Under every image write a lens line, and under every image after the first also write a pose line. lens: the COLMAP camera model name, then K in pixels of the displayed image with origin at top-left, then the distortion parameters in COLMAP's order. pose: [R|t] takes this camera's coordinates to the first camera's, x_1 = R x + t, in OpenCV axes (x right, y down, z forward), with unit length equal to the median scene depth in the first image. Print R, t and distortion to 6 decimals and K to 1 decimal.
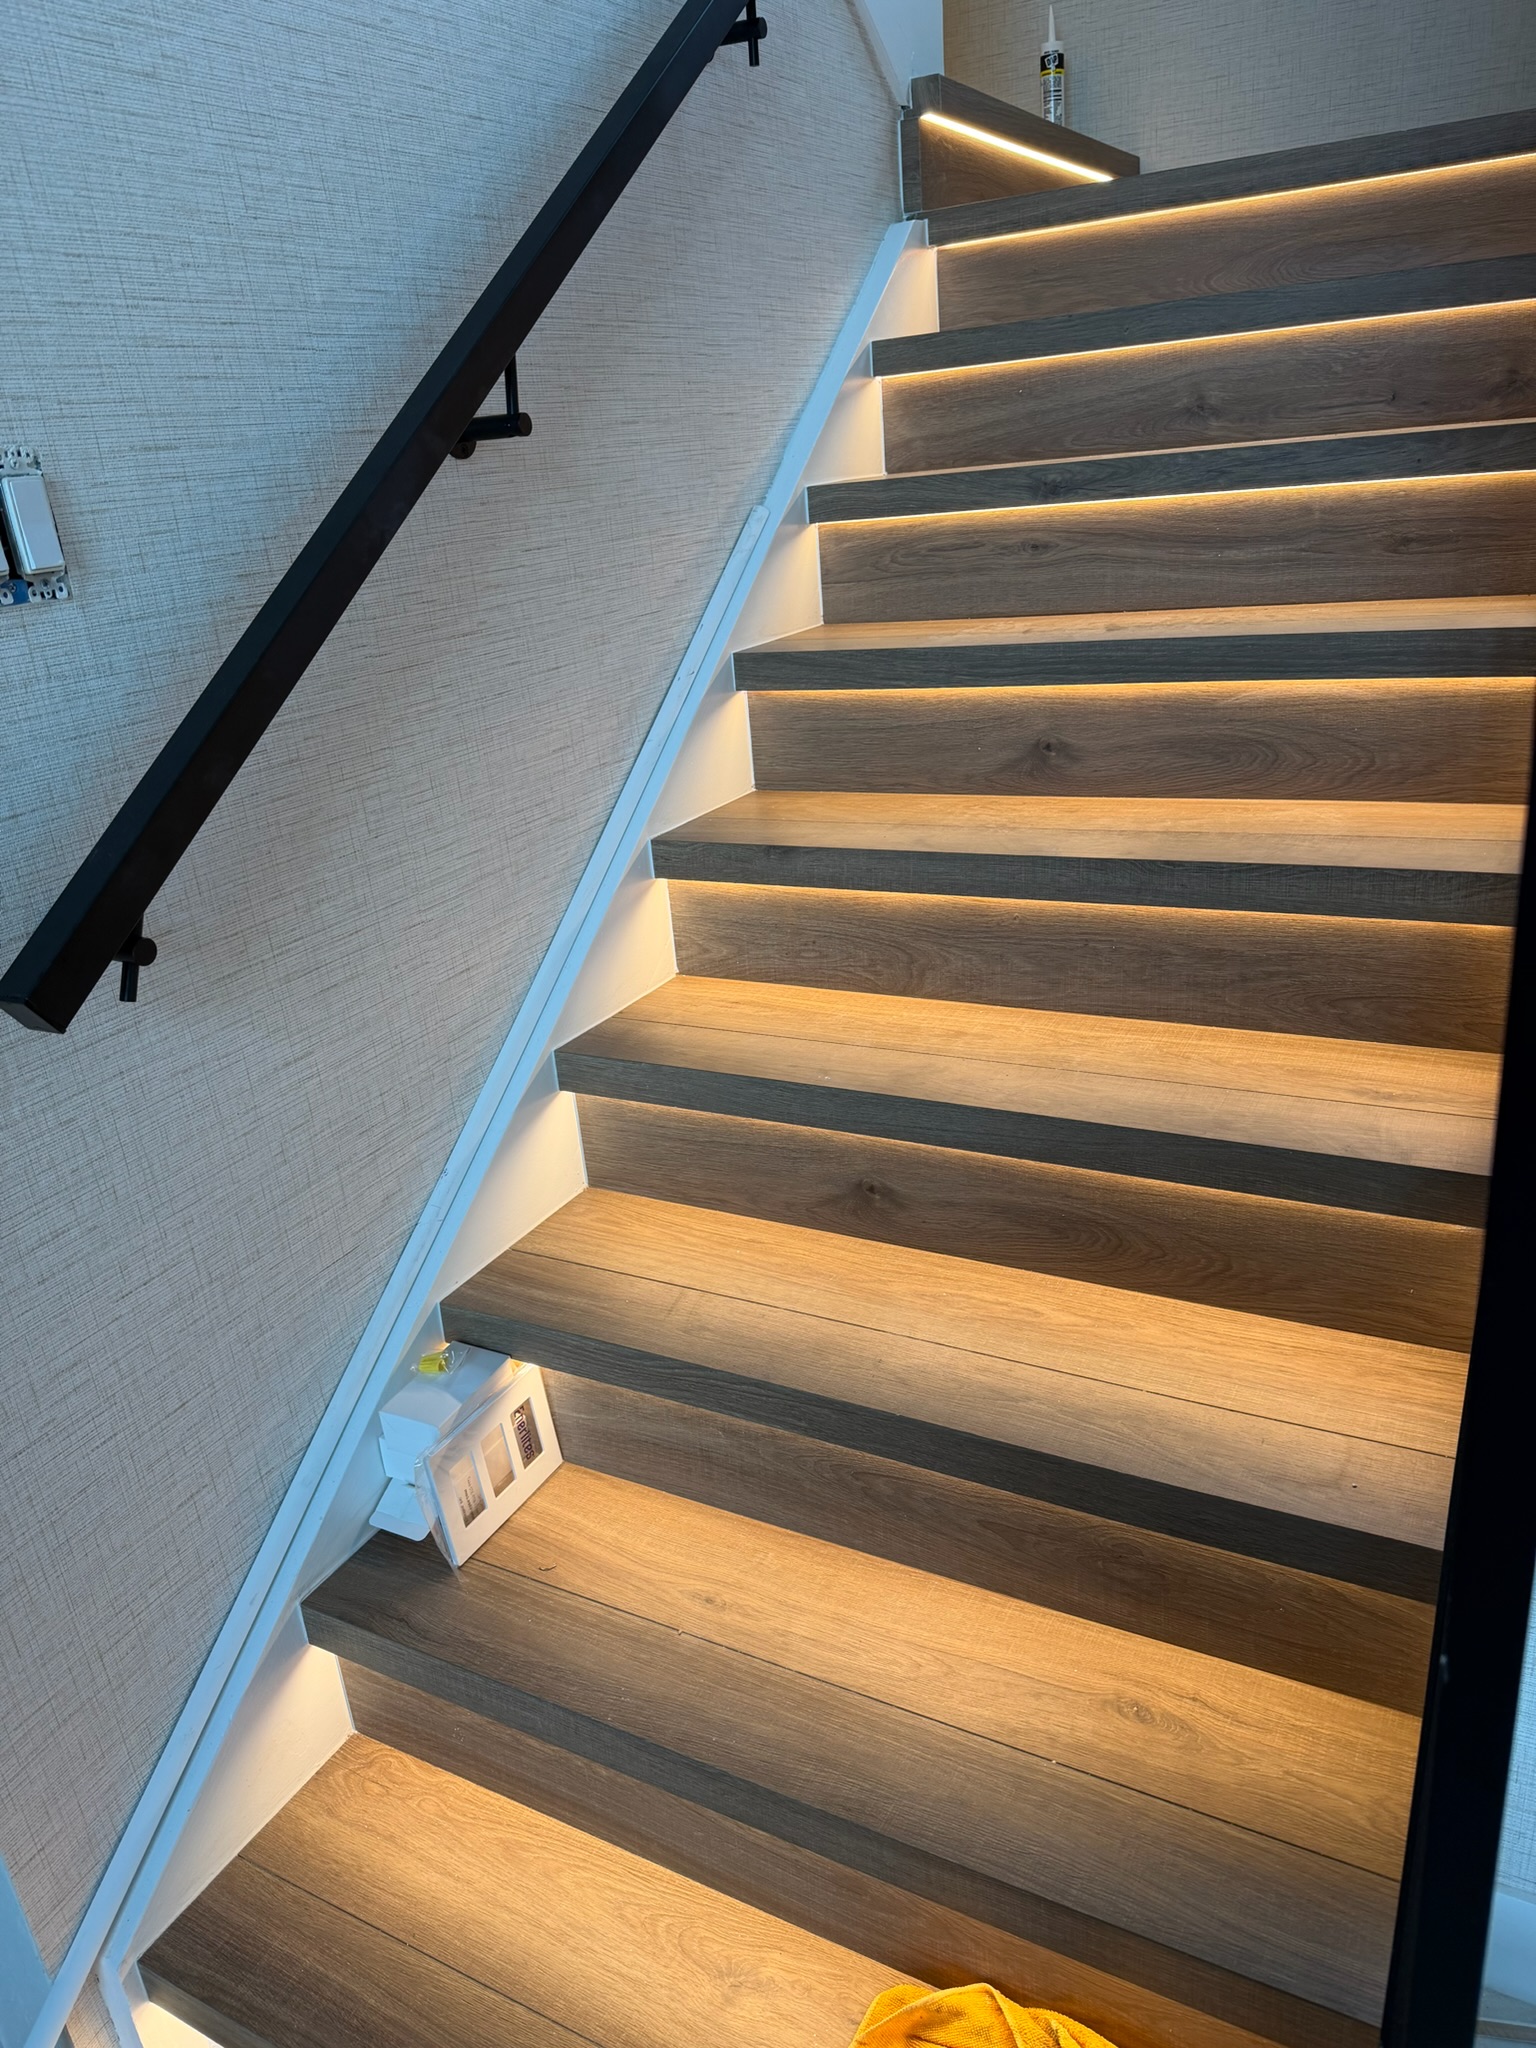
lens RADIAL K [[1447.6, 0, 775.1], [0, 1447.6, 1021.6], [0, 0, 1]] dist [0.017053, -0.021544]
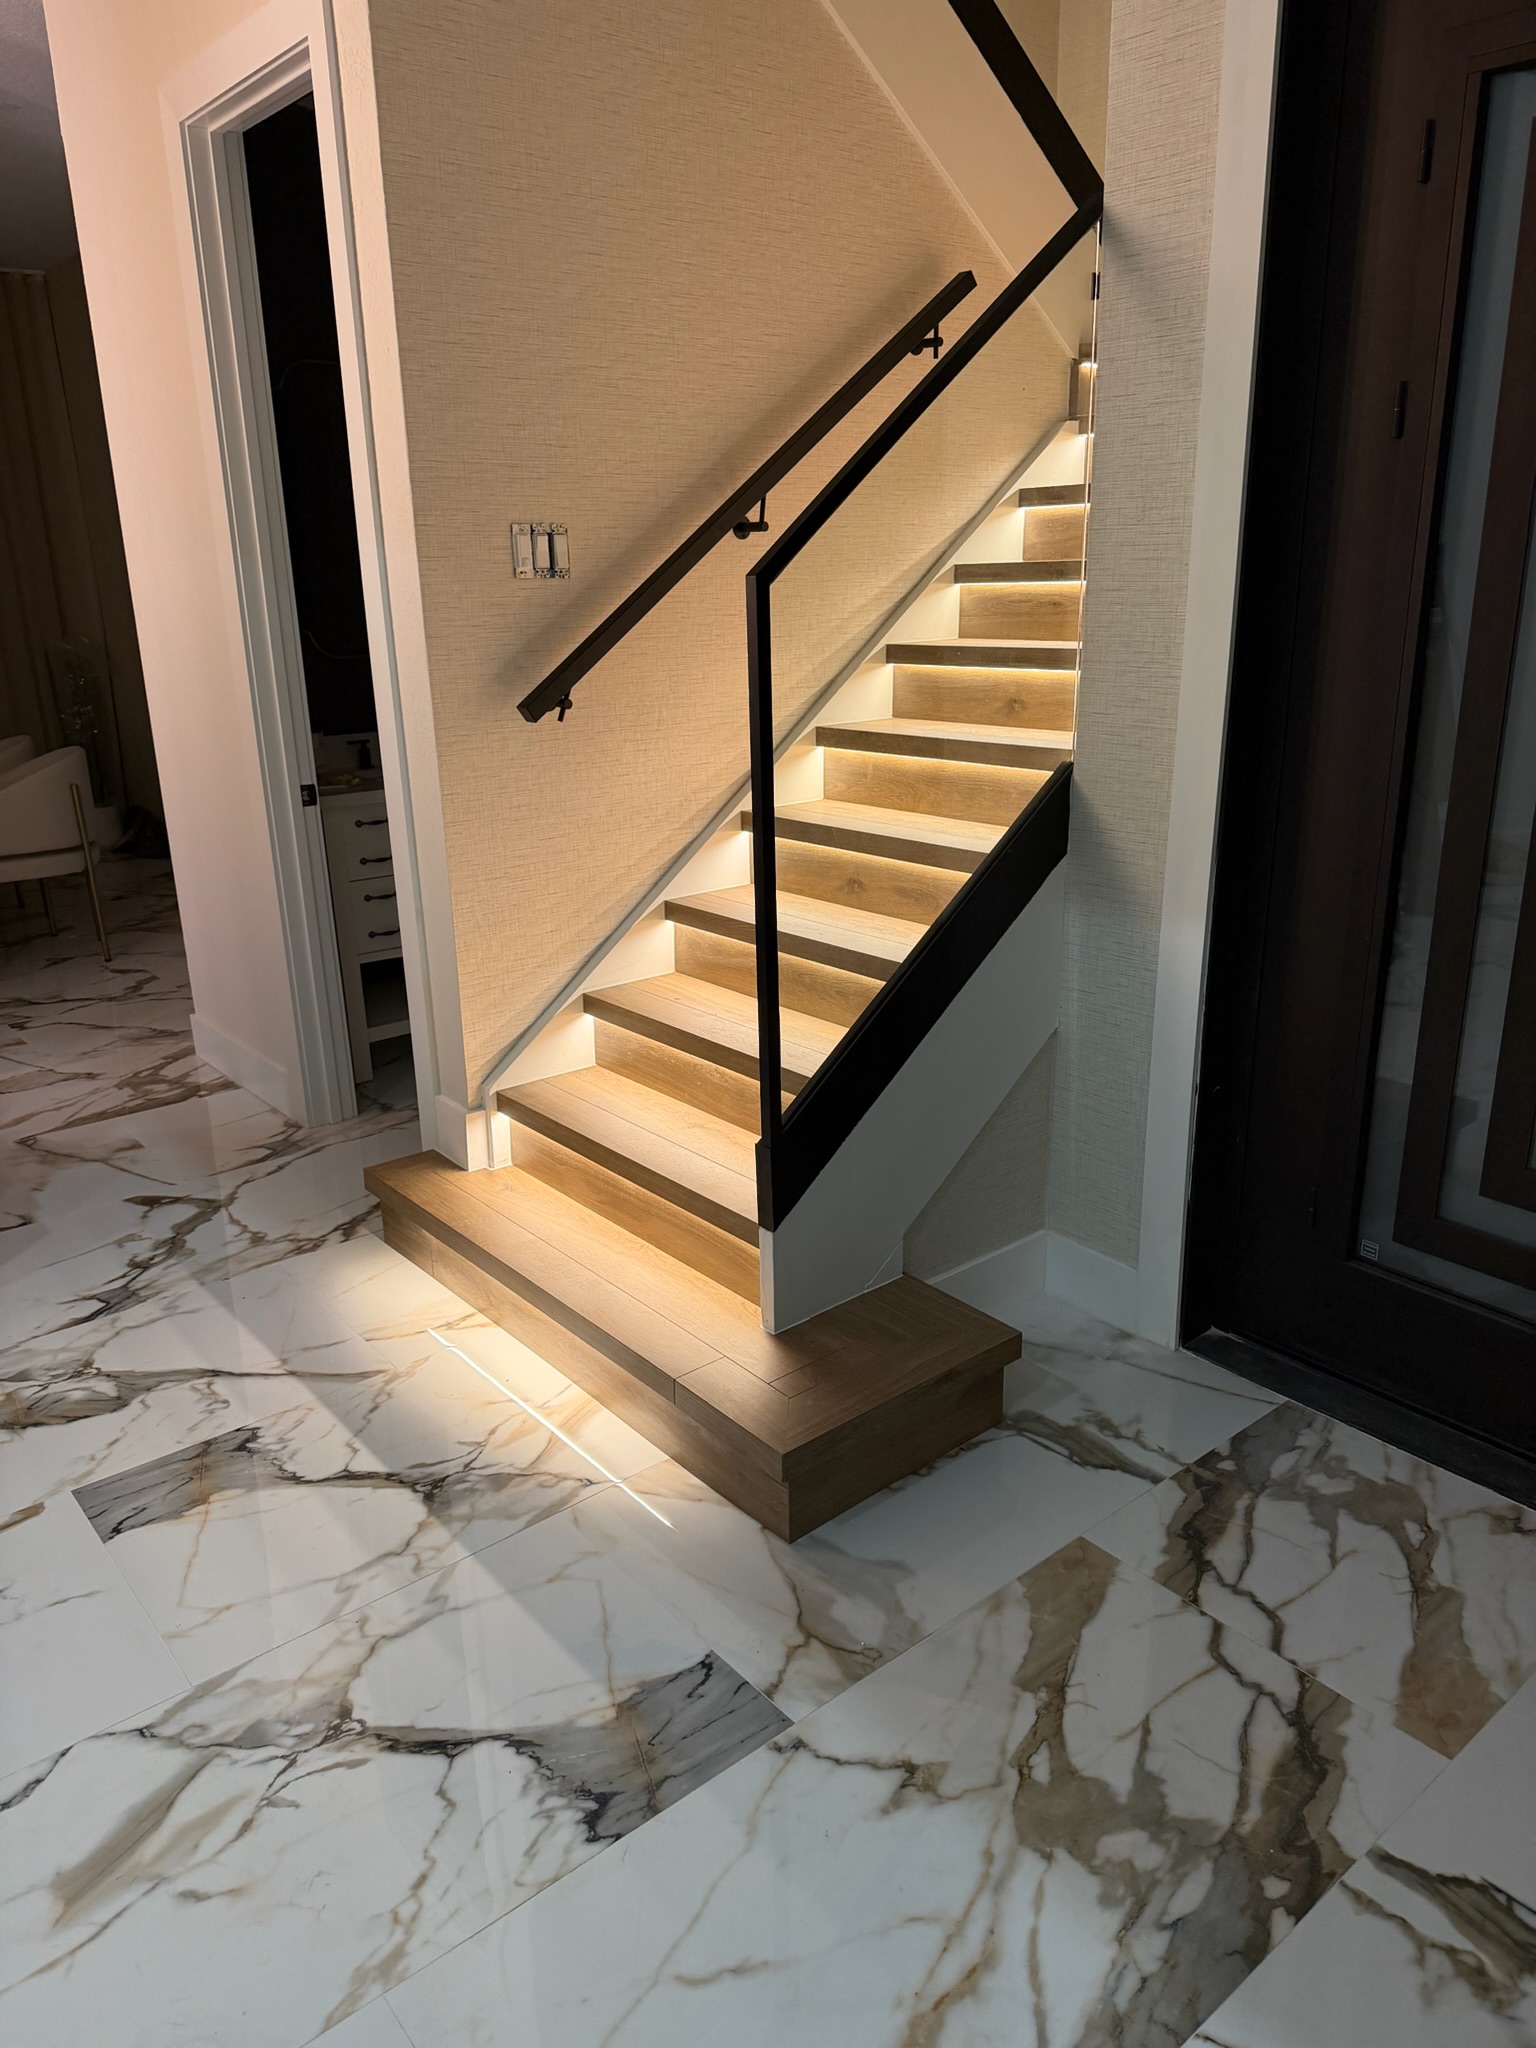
lens RADIAL K [[1447.6, 0, 766.3], [0, 1447.6, 1046.5], [0, 0, 1]] dist [0.017053, -0.021544]
pose [[0.925477, 0.184295, -0.330950, 0.603609], [-0.193220, 0.981137, 0.006036, 0.316969], [0.325820, 0.058360, 0.943629, -0.923262]]
